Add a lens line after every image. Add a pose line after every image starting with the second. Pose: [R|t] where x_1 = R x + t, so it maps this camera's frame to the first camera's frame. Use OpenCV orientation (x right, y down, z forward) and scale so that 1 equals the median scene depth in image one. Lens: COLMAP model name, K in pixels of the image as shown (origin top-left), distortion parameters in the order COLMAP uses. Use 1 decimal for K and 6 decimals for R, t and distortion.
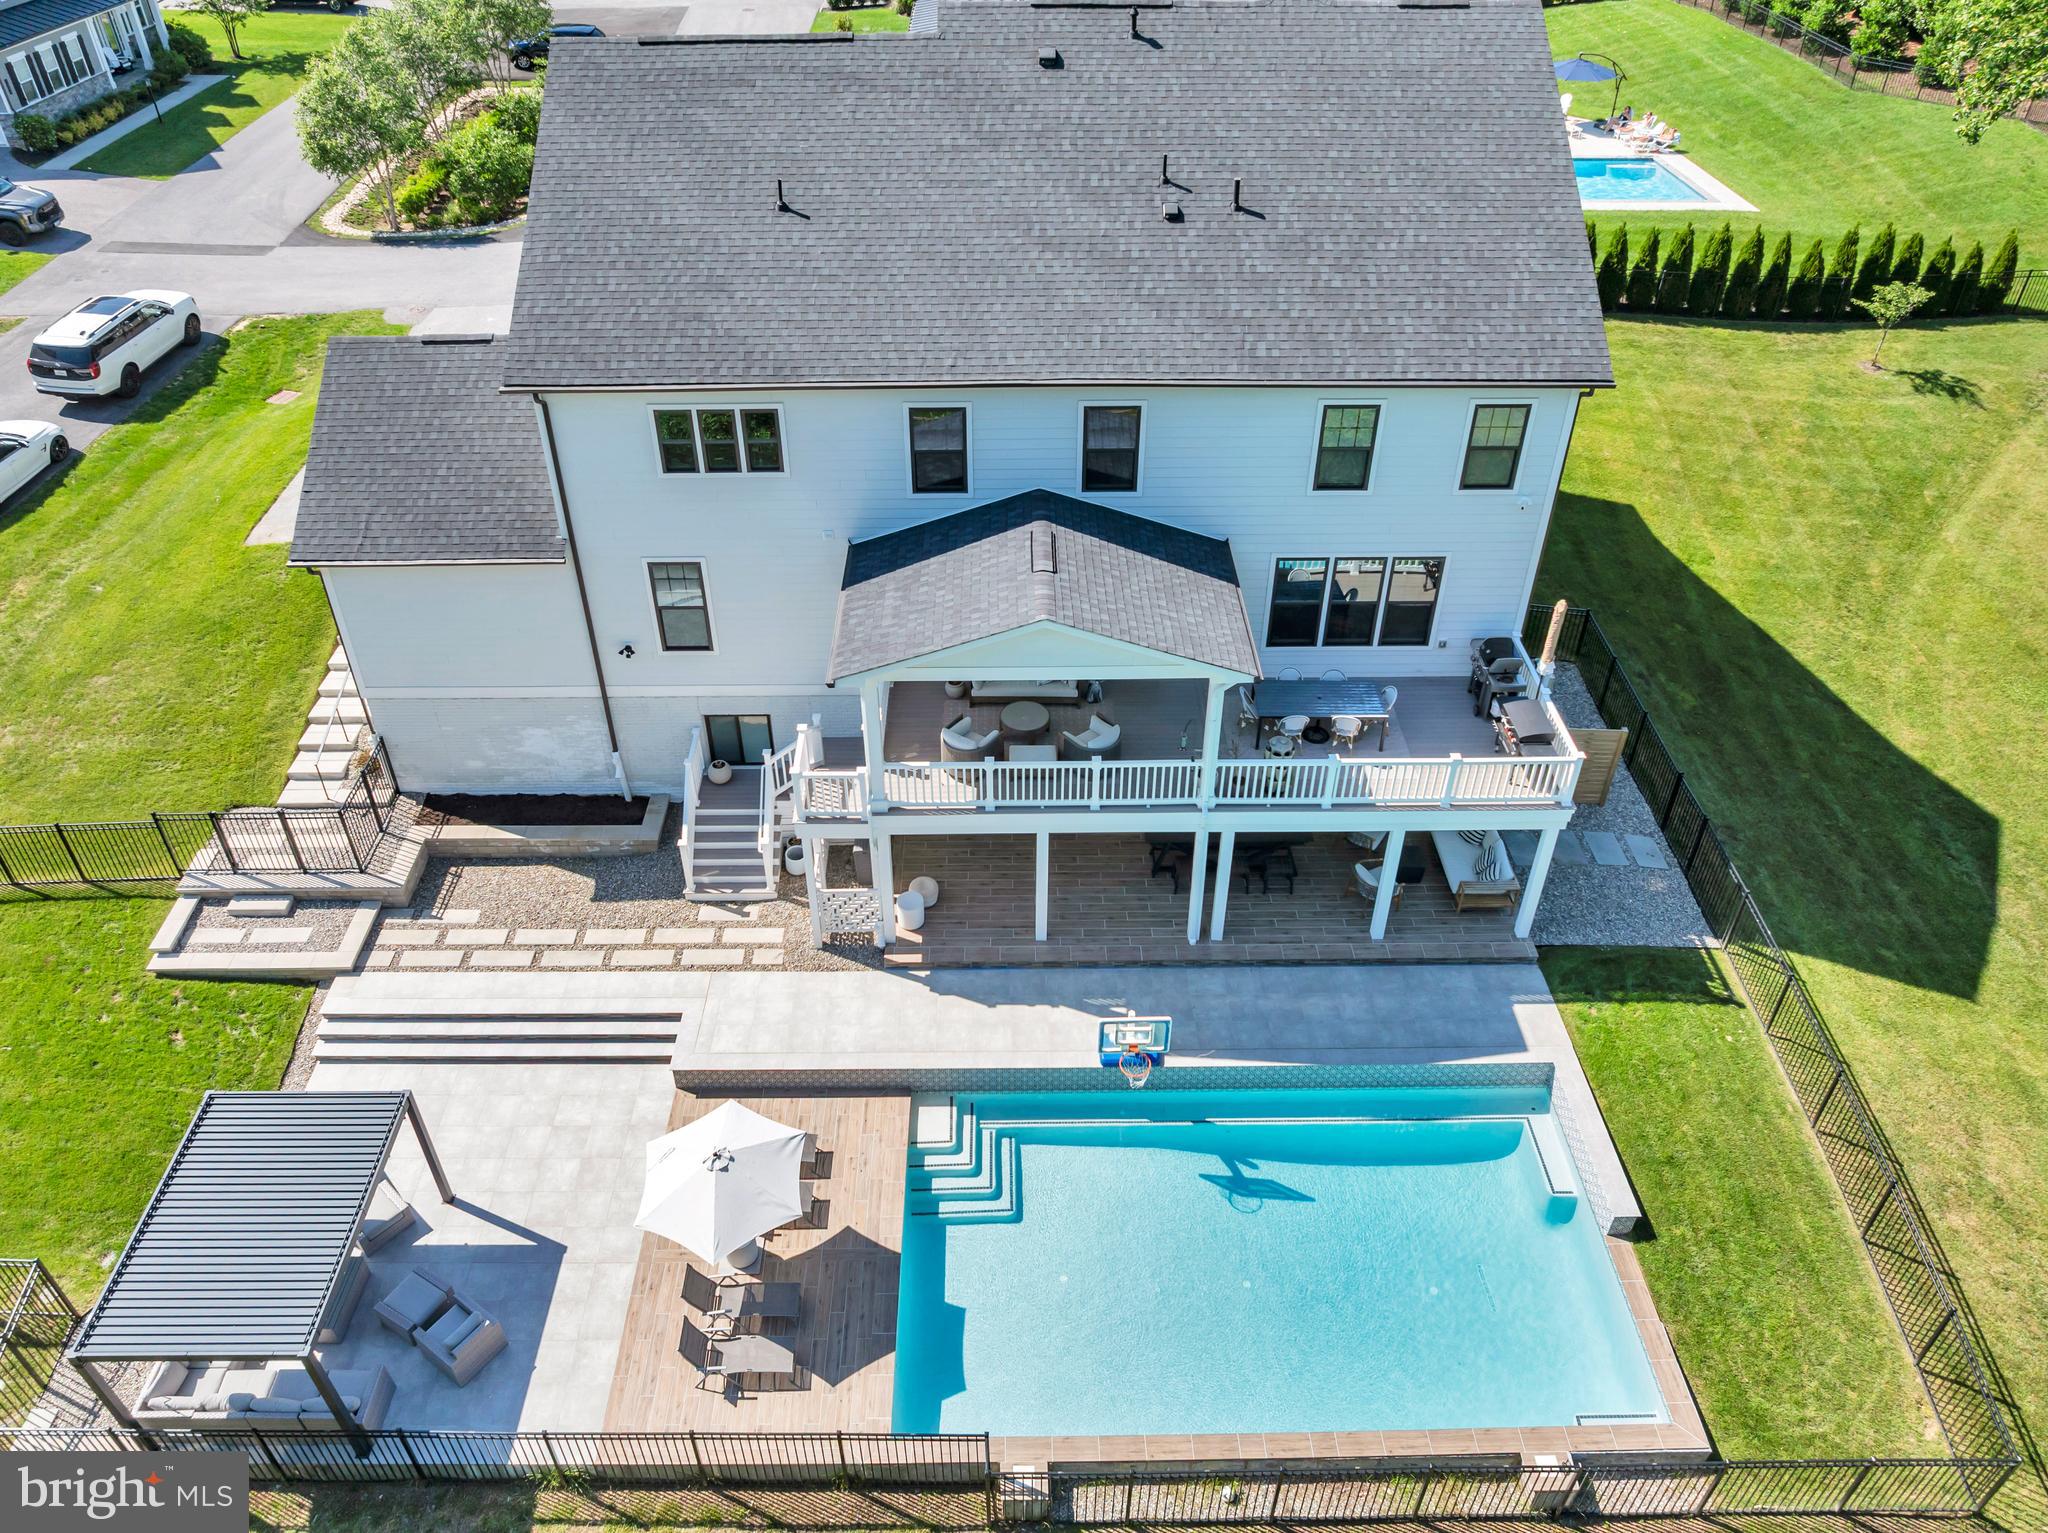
lens RADIAL K [[1438.2, 0, 1006.7], [0, 1438.2, 736.5], [0, 0, 1]] dist [-0.039009, 0.005871]
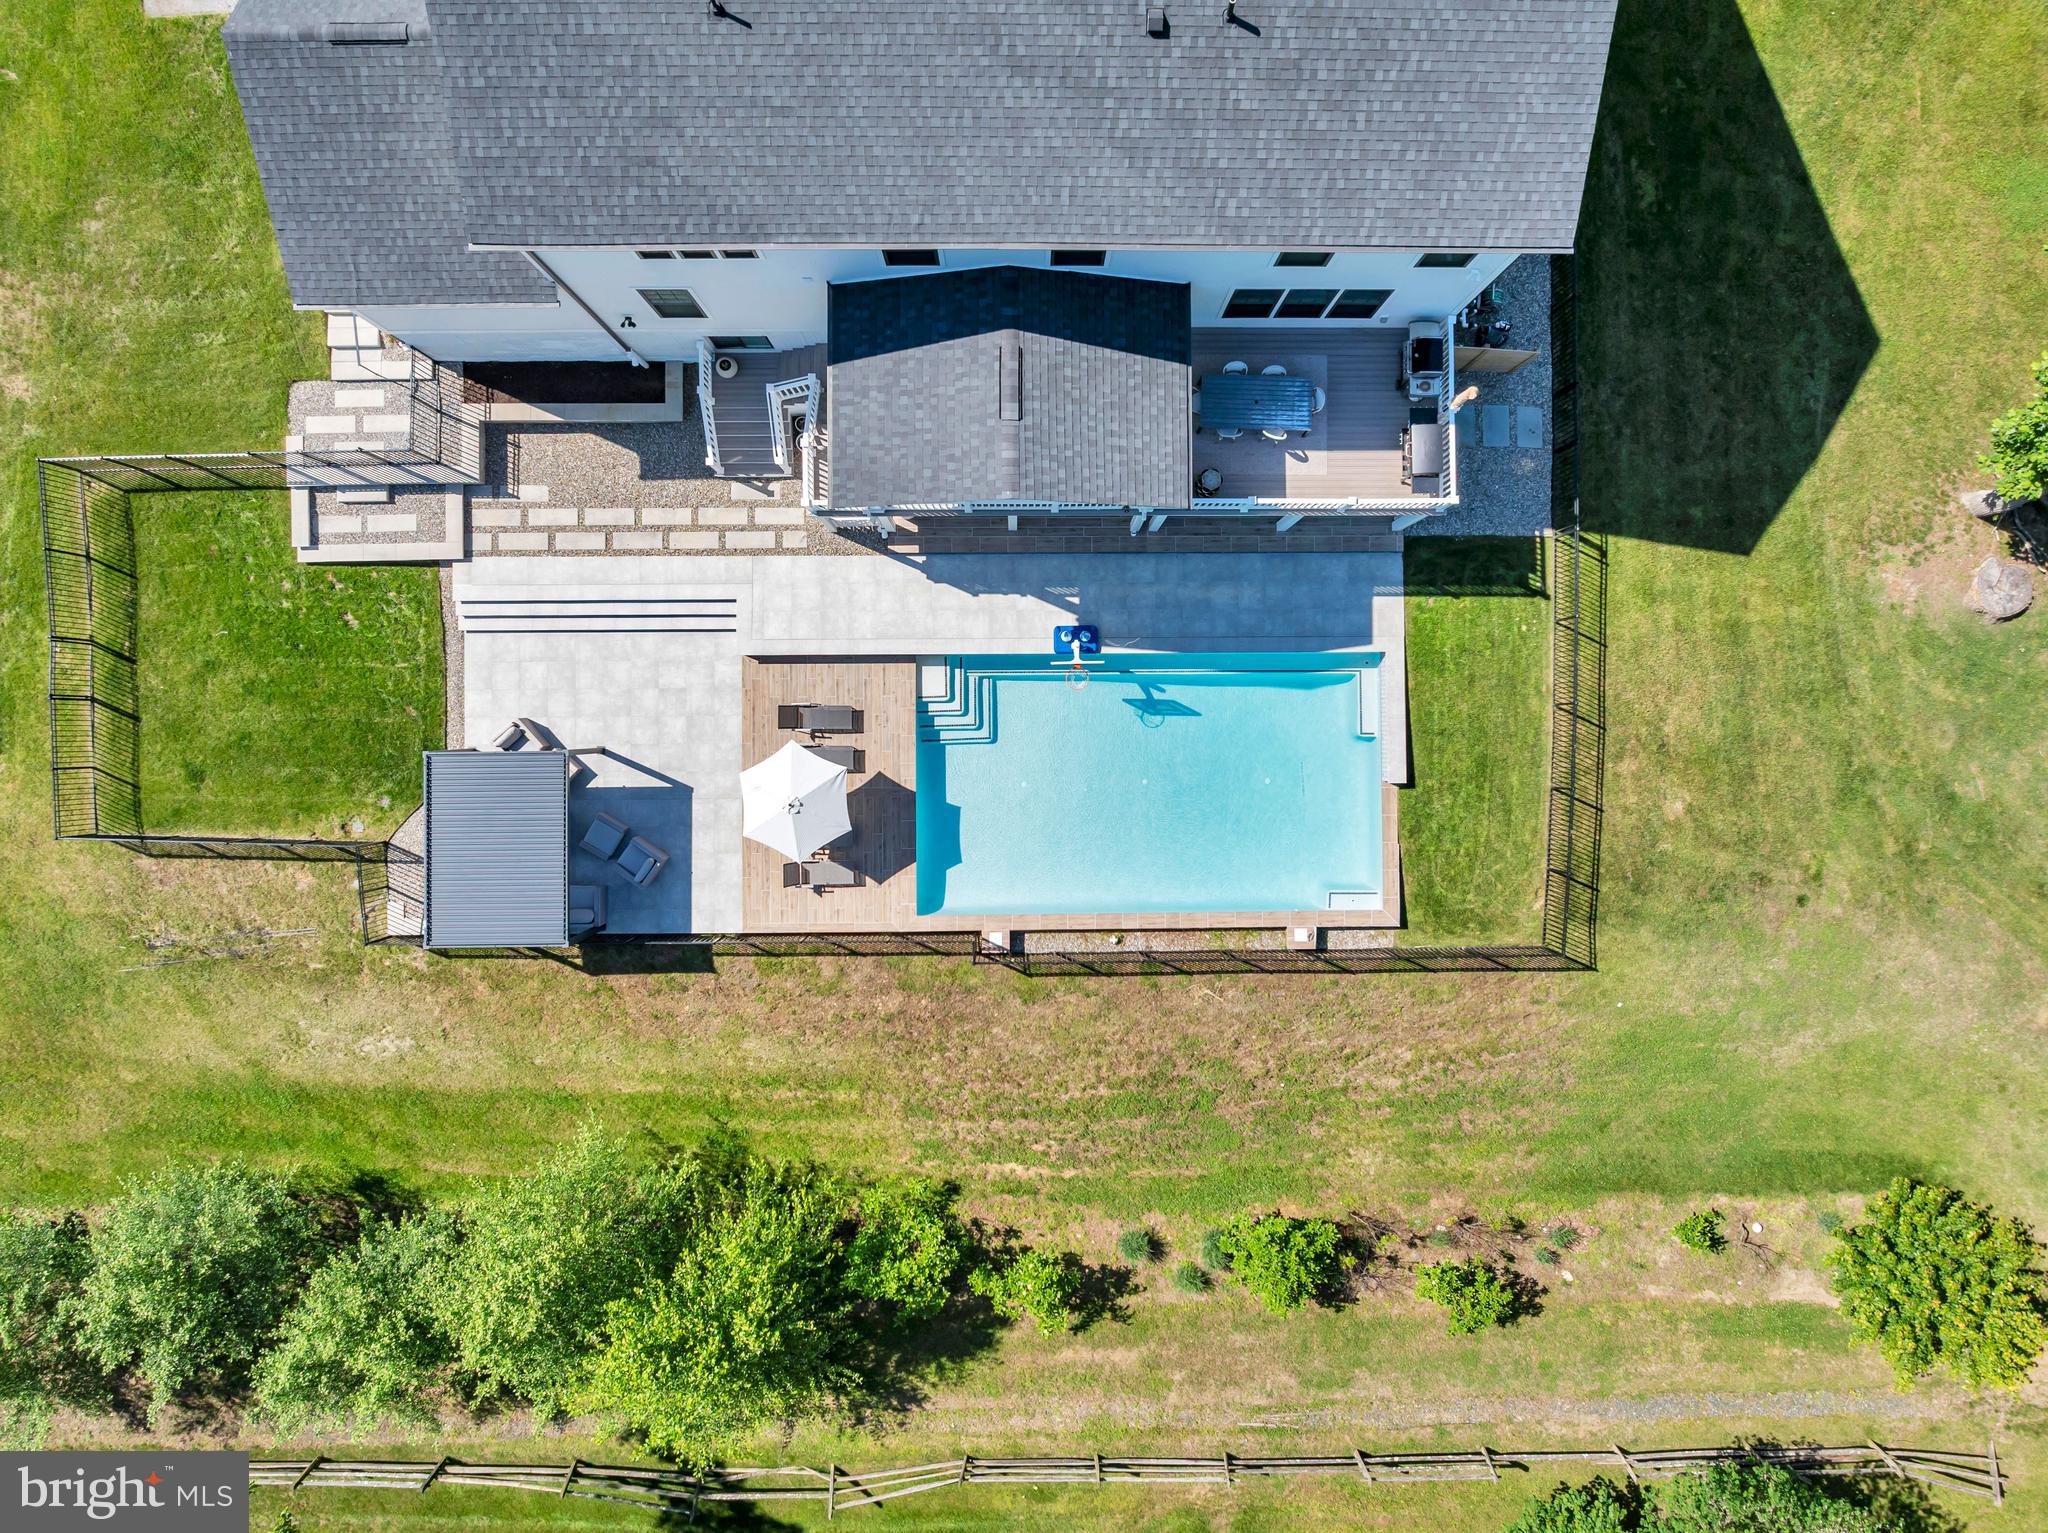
lens RADIAL K [[1437.8, 0, 1057.1], [0, 1437.8, 695.1], [0, 0, 1]] dist [-0.035355, -0.002523]
pose [[0.999525, -0.000375, 0.030805, 0.025024], [-0.023870, 0.622715, 0.782085, -0.781099], [-0.019476, -0.782449, 0.622410, 0.114745]]
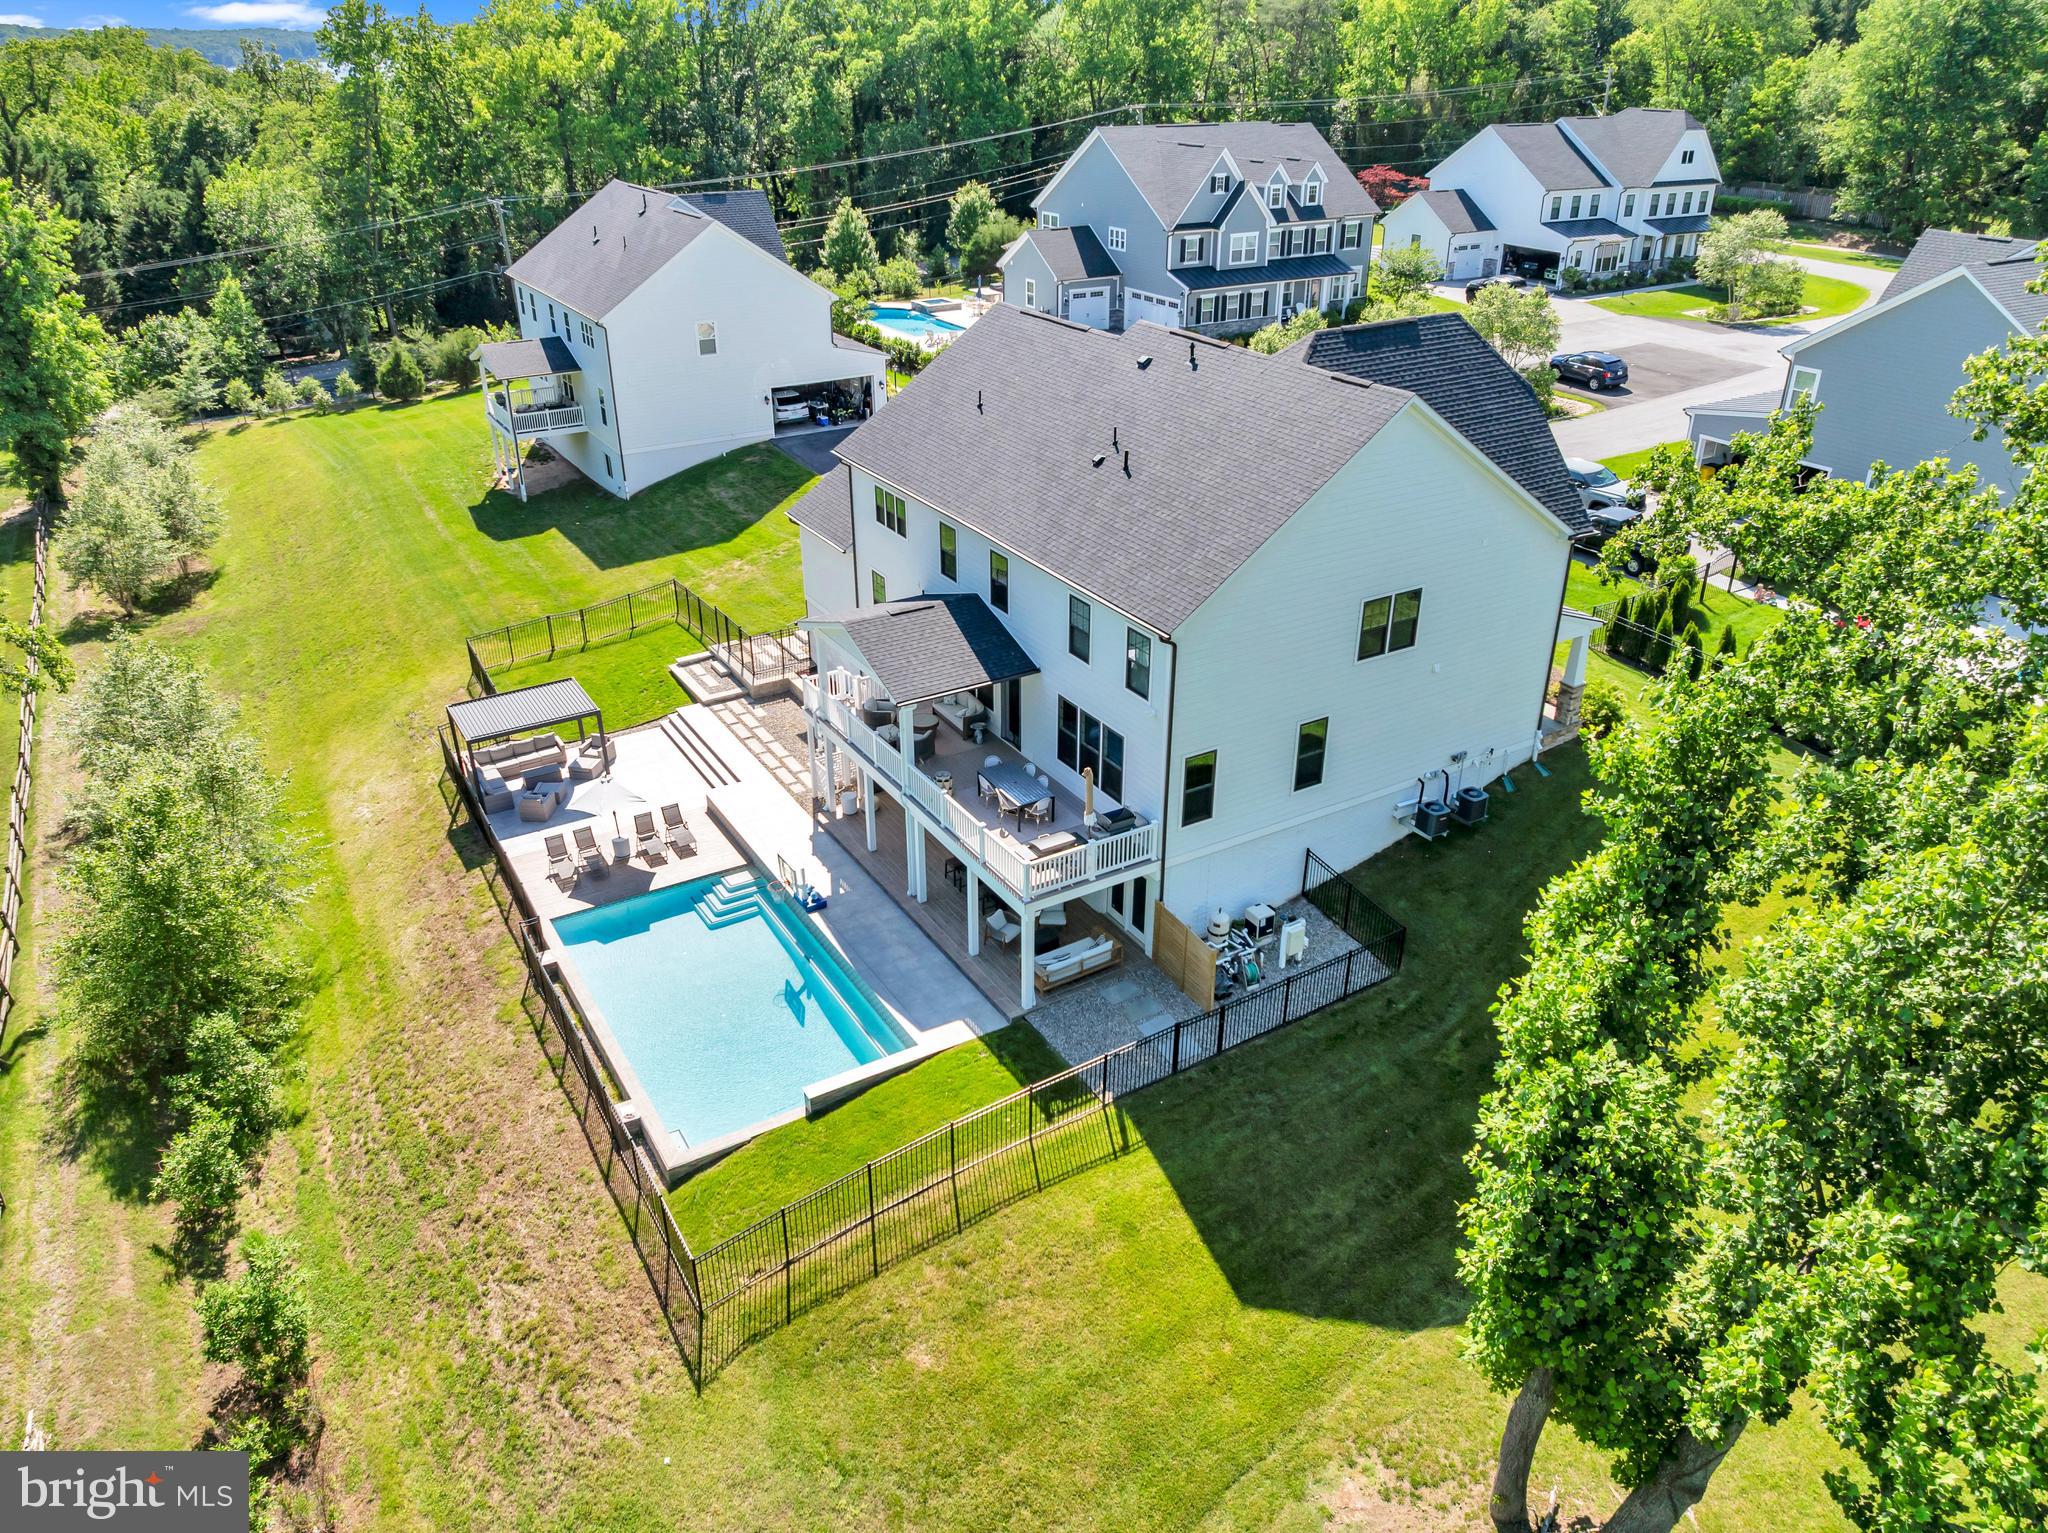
lens RADIAL K [[1418.5, 0, 1016.9], [0, 1418.5, 771.3], [0, 0, 1]] dist [-0.035619, 0.001740]
pose [[0.508651, 0.402551, -0.761069, 1.333841], [-0.518260, 0.849034, 0.102706, -0.188164], [0.687518, 0.342190, 0.640488, 0.074139]]
